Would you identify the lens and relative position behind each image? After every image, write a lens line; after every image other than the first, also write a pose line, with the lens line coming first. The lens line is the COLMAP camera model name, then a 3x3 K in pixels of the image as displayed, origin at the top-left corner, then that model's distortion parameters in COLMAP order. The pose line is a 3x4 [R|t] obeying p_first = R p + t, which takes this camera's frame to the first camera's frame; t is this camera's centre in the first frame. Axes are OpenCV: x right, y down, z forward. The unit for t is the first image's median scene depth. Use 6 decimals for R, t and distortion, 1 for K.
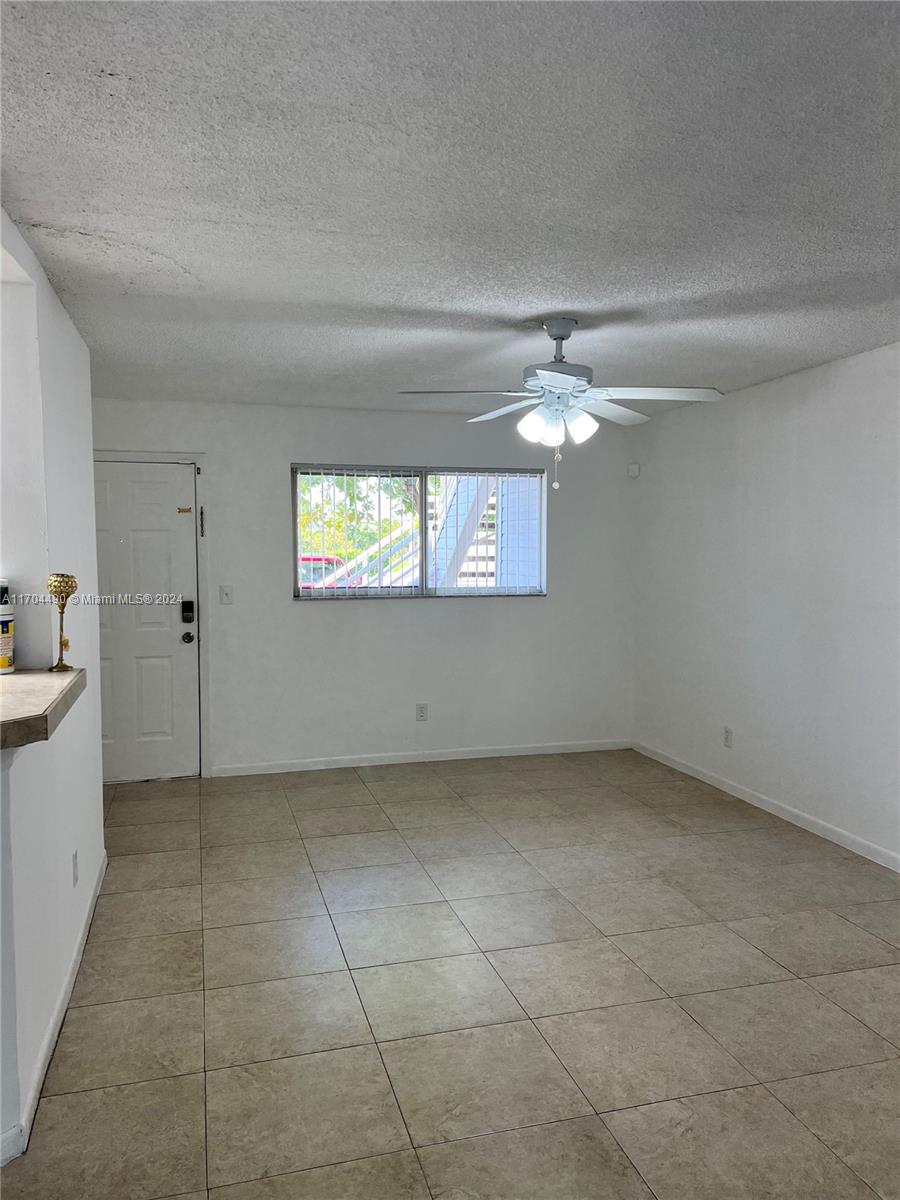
lens RADIAL K [[902.5, 0, 450.0], [0, 902.5, 600.0], [0, 0, 1]] dist [0.012710, -0.010108]
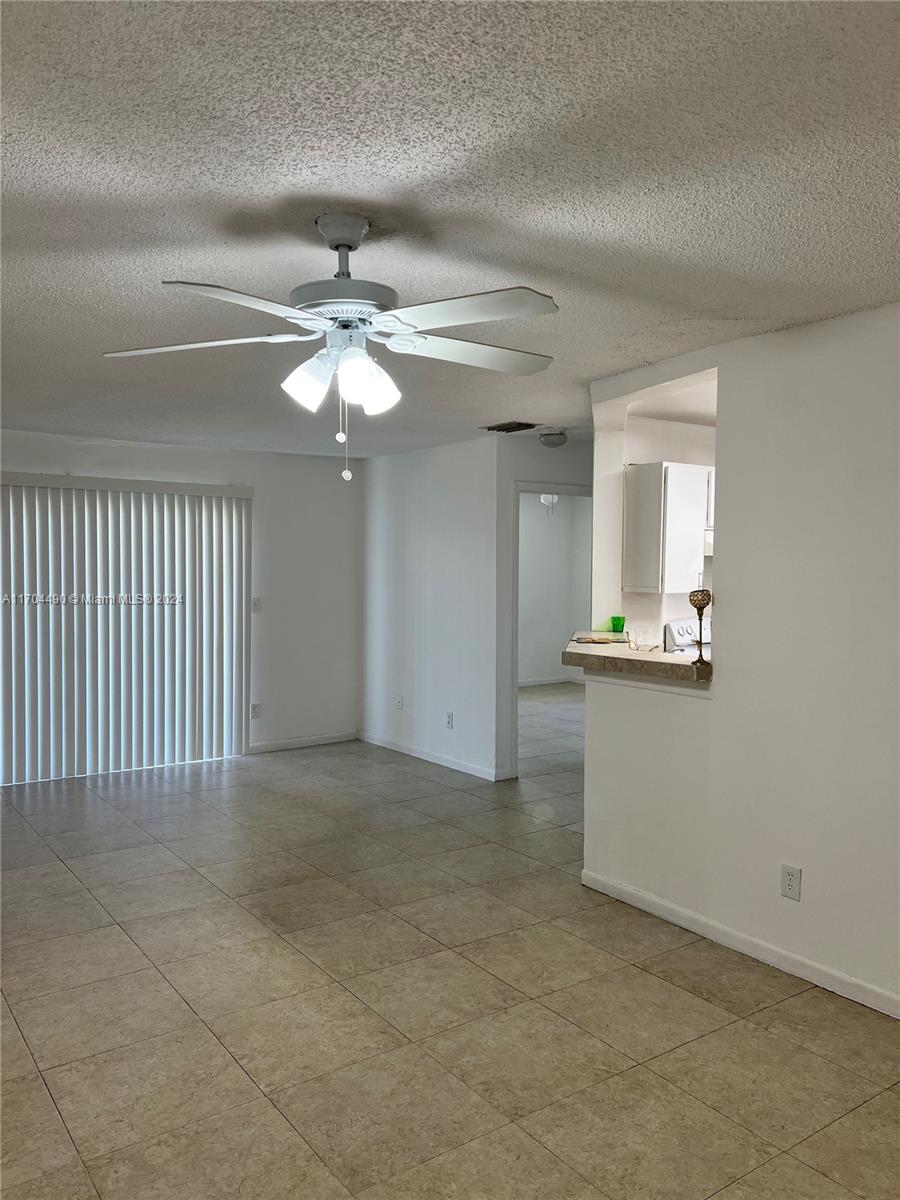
lens RADIAL K [[902.5, 0, 450.0], [0, 902.5, 600.0], [0, 0, 1]] dist [0.012710, -0.010108]
pose [[-0.940973, 0.007738, -0.338393, 0.304436], [-0.028097, 0.994503, 0.100872, -0.118772], [0.337313, 0.104425, -0.935583, 1.863525]]
